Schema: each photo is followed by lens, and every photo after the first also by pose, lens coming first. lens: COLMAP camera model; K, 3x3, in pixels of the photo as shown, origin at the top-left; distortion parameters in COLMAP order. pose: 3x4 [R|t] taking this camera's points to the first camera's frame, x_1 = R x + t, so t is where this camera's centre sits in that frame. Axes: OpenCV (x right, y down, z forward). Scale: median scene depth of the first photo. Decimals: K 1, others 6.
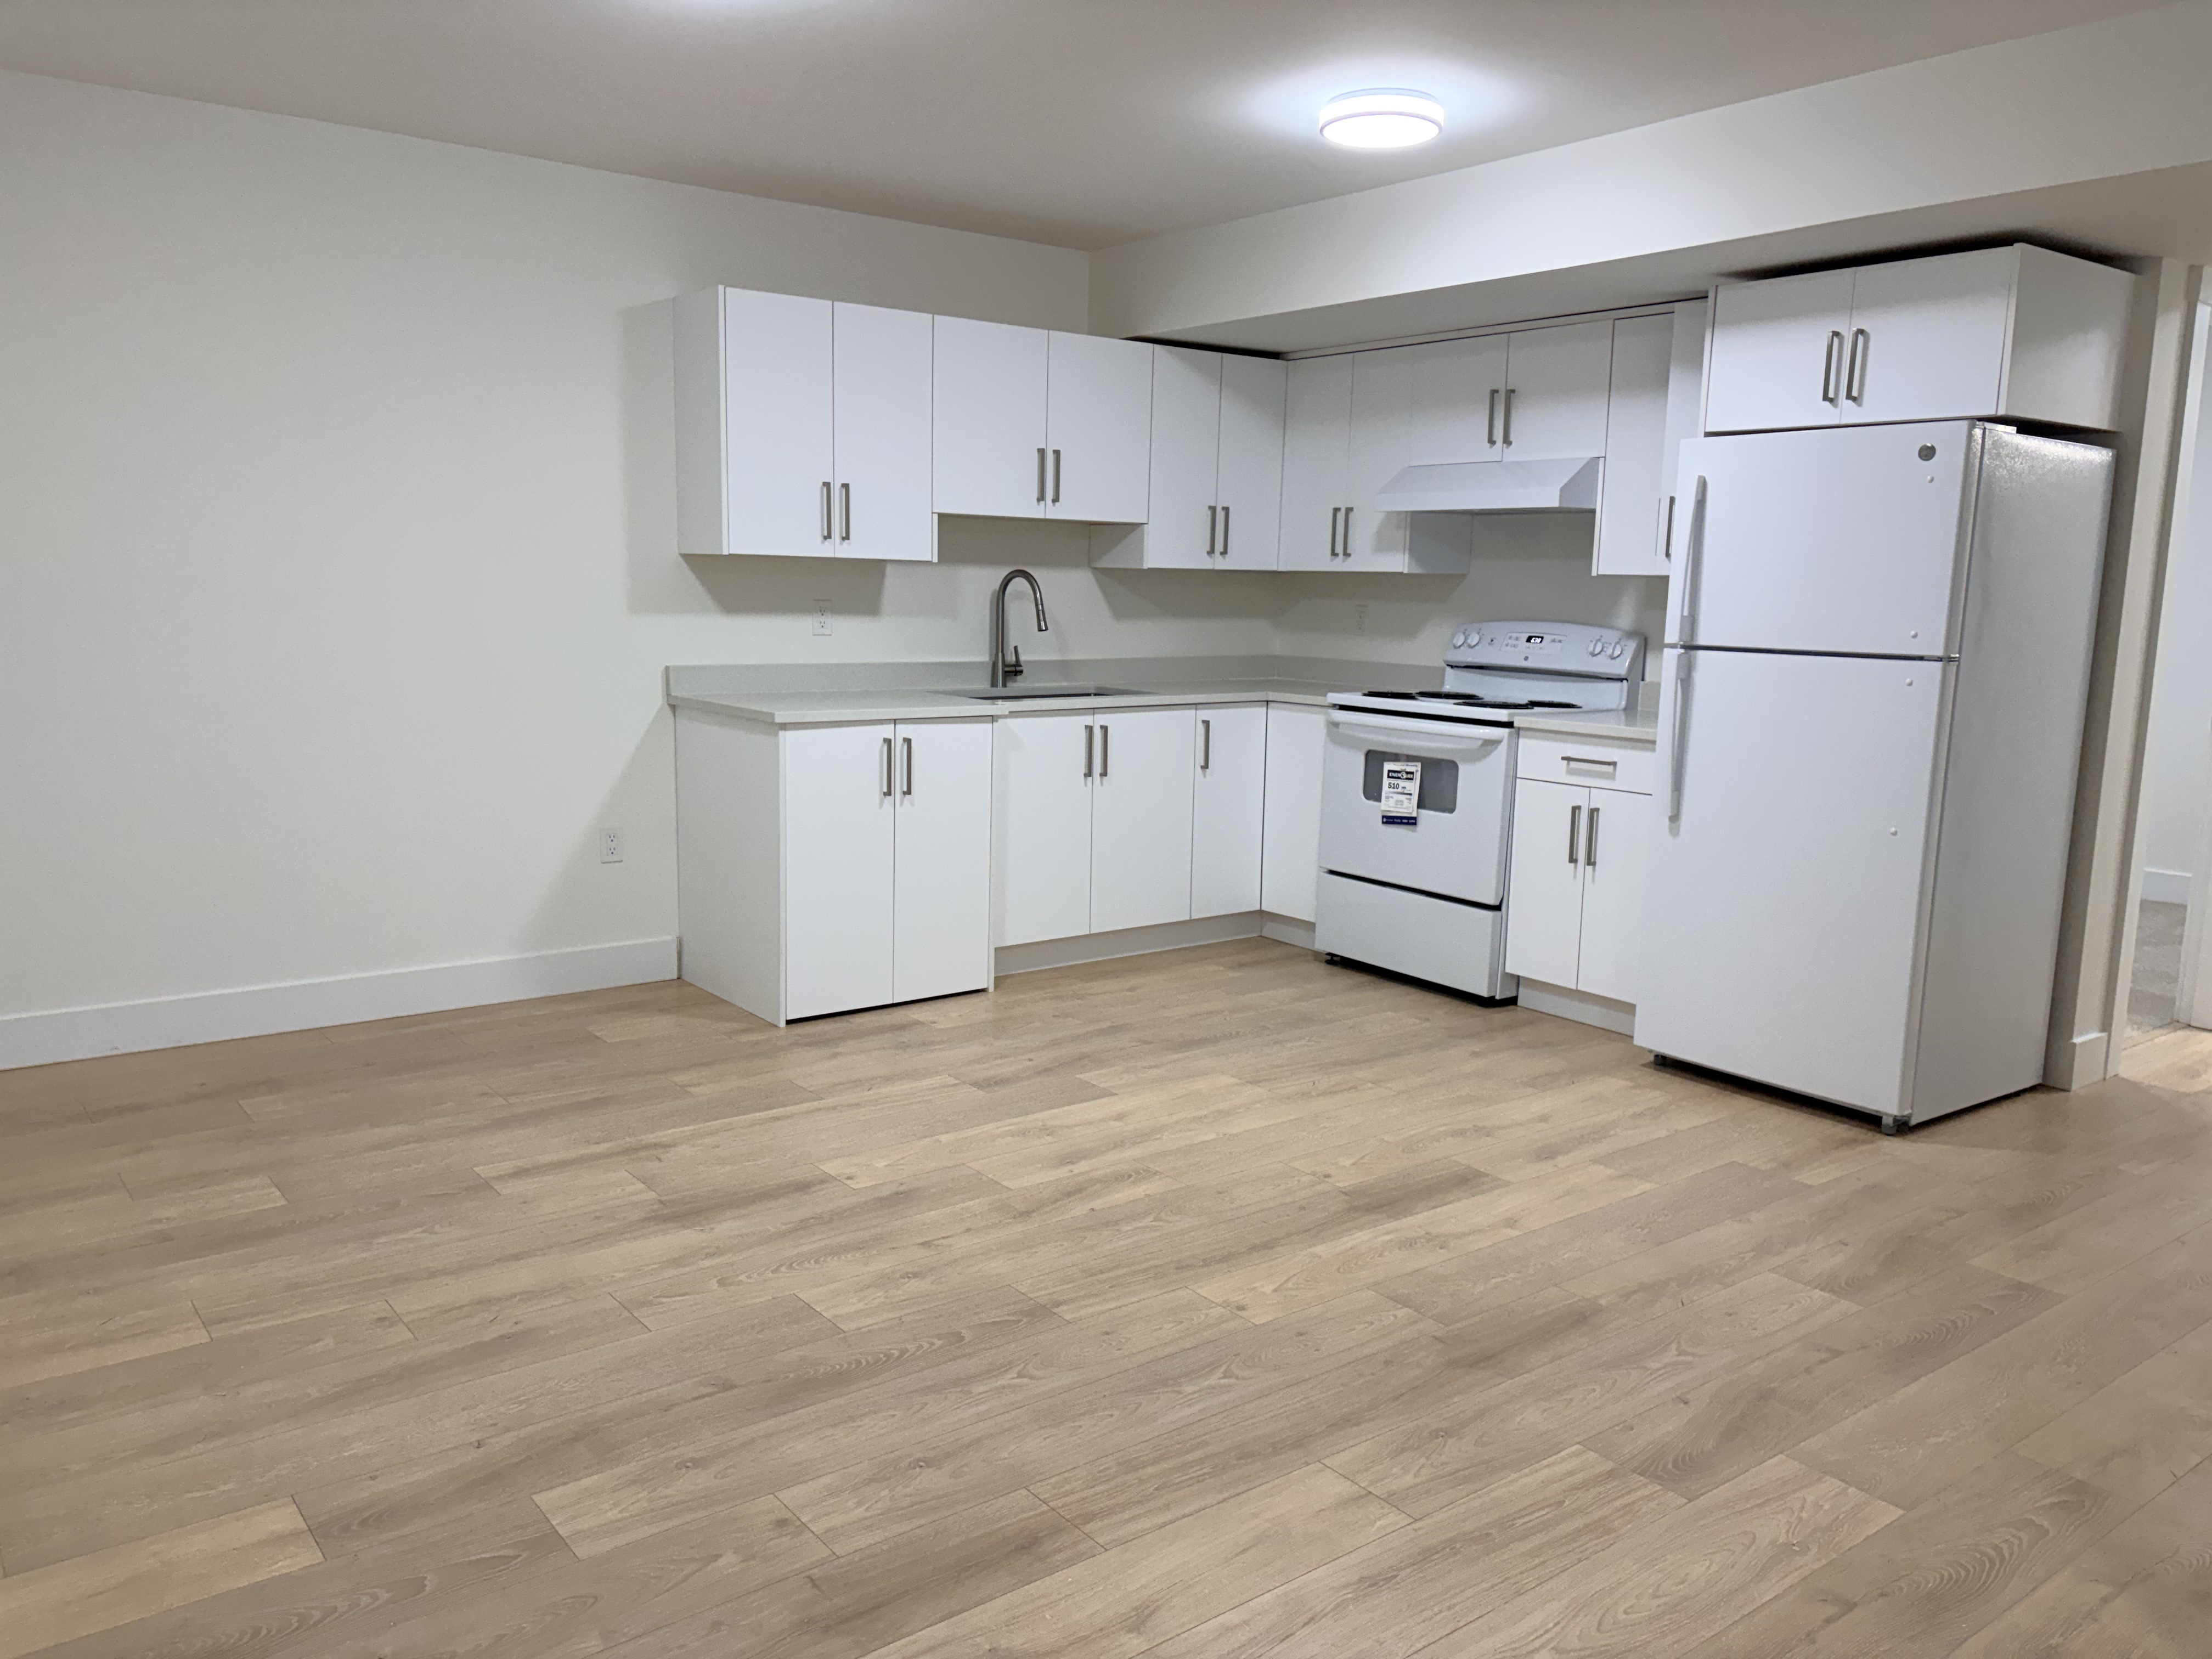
lens RADIAL K [[1695.8, 0, 1098.6], [0, 1695.8, 830.0], [0, 0, 1]] dist [0.040215, -0.015334]
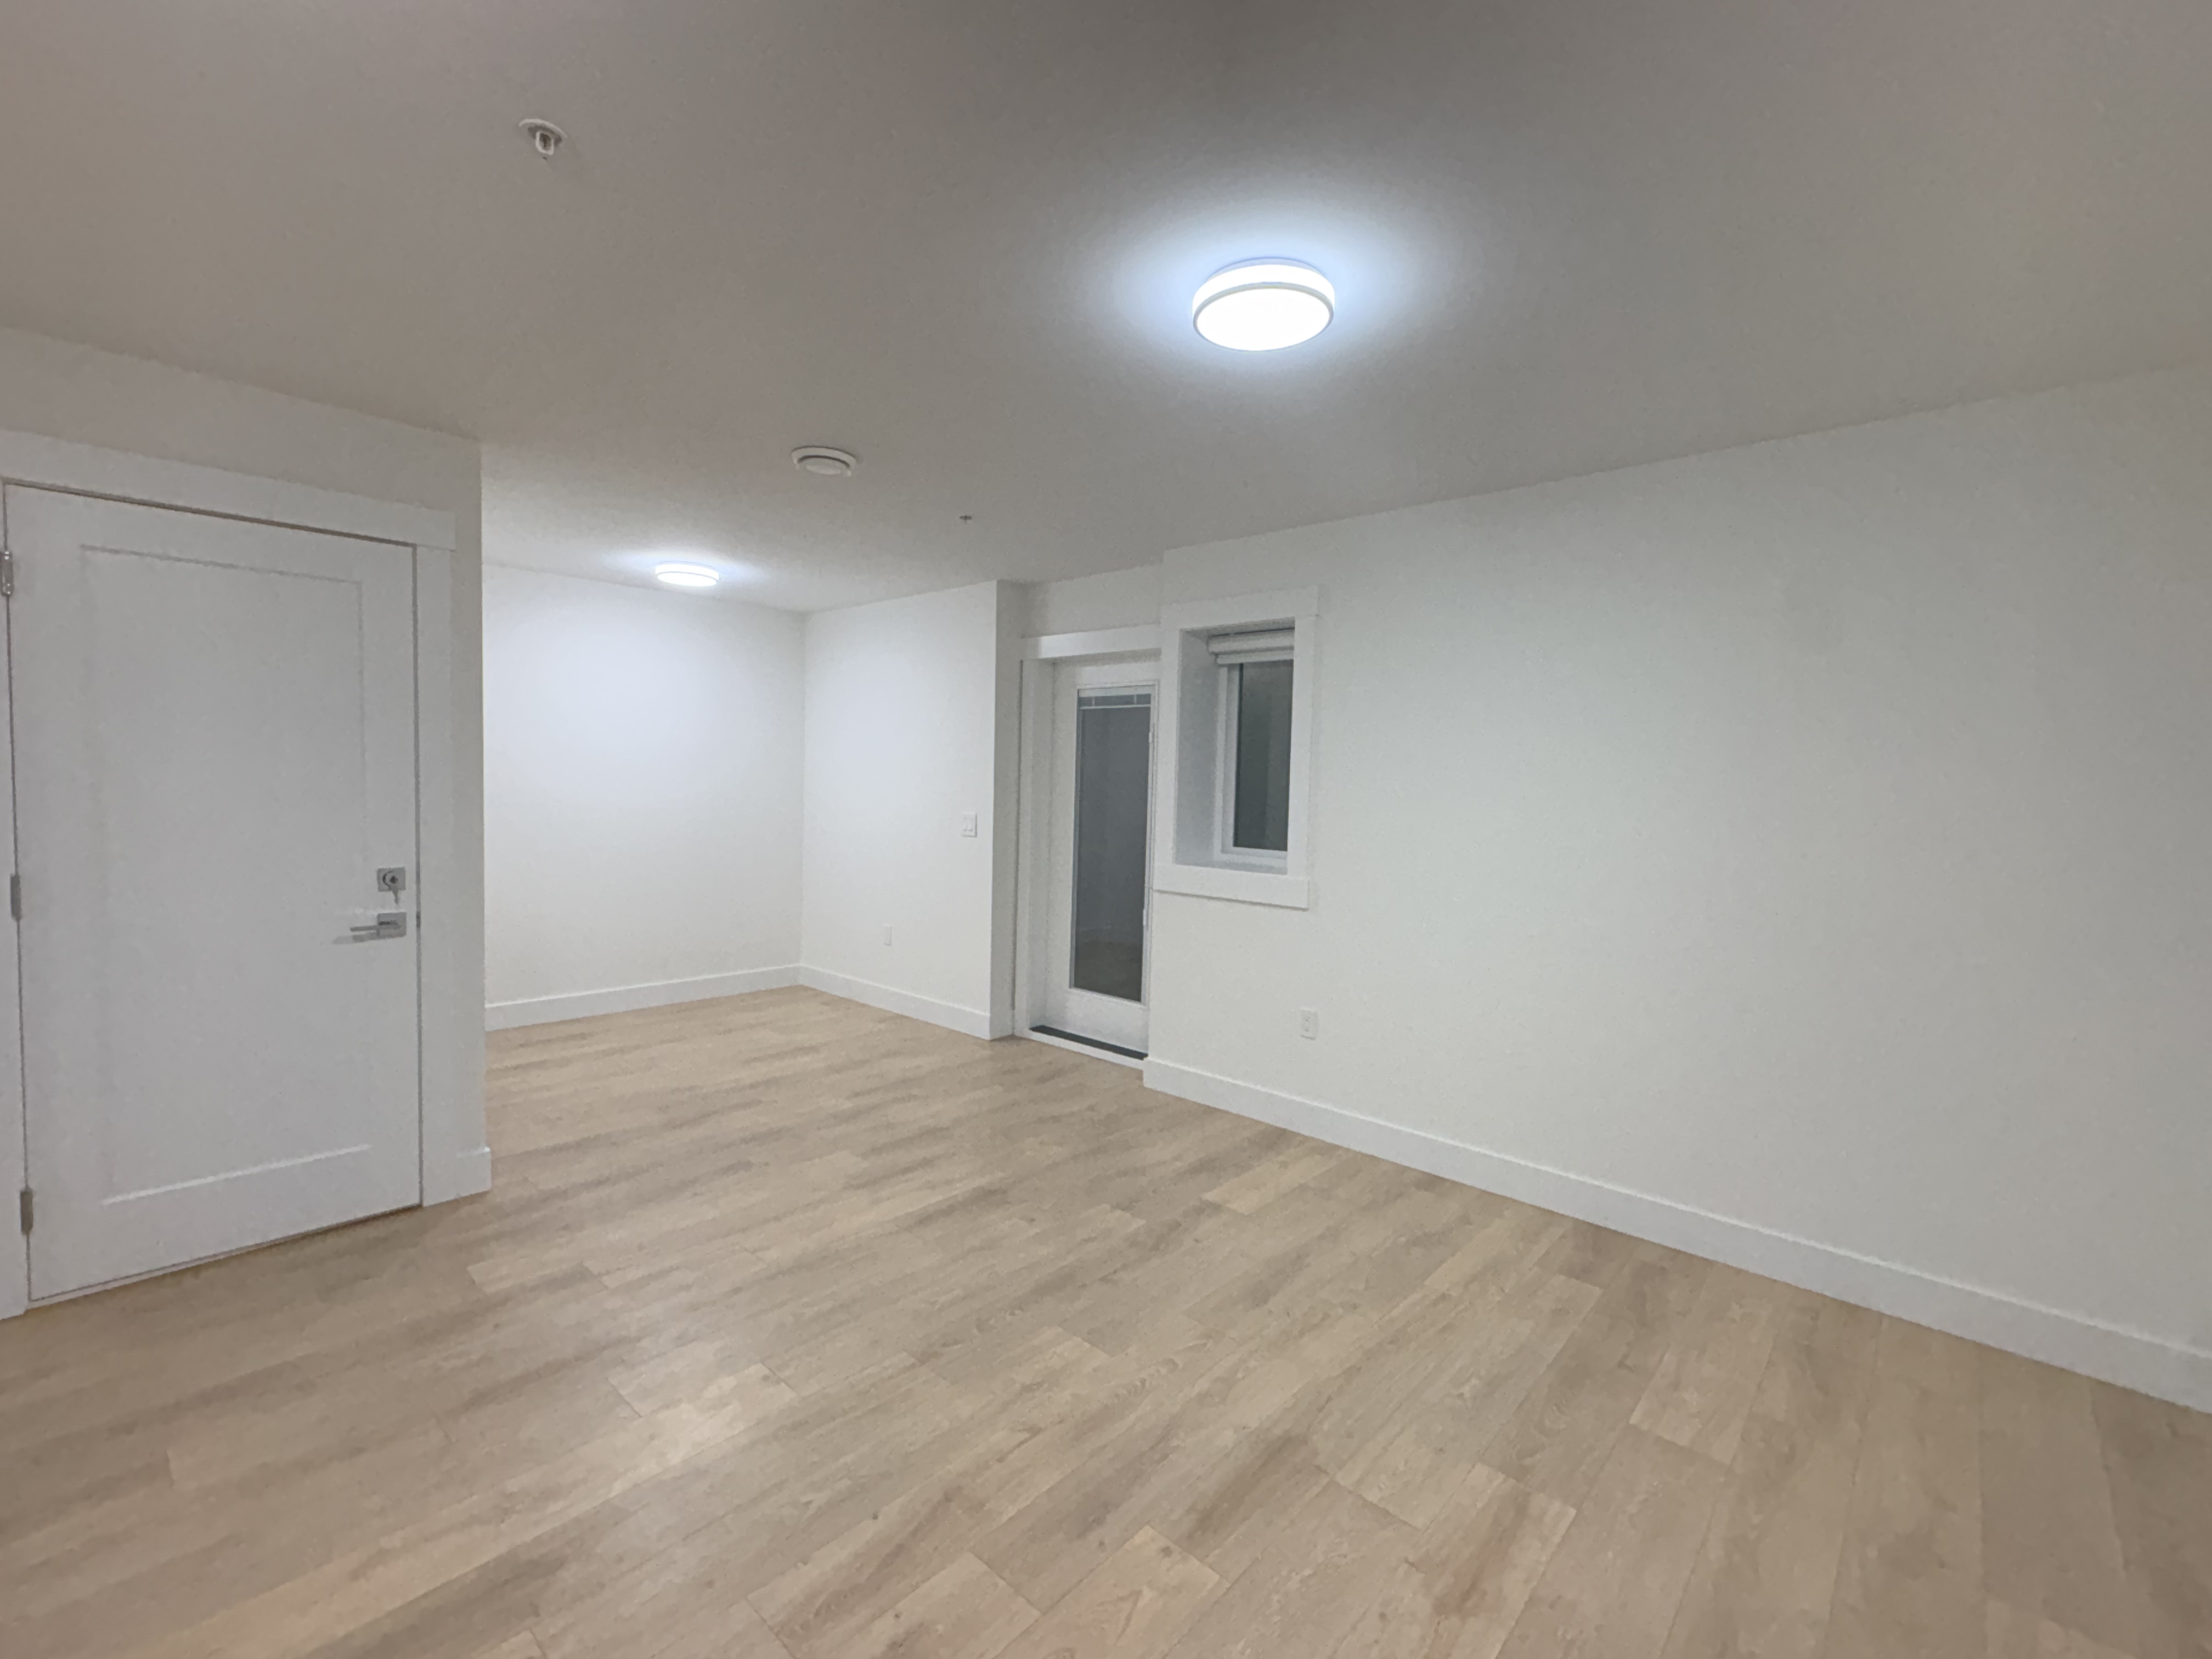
lens RADIAL K [[968.9, 0, 1110.3], [0, 968.9, 837.8], [0, 0, 1]] dist [0.001507, 0.000130]
pose [[-0.981566, -0.033685, -0.188133, -0.018637], [-0.072373, 0.976552, 0.202751, -0.260990], [0.176892, 0.212629, -0.960988, 1.527353]]
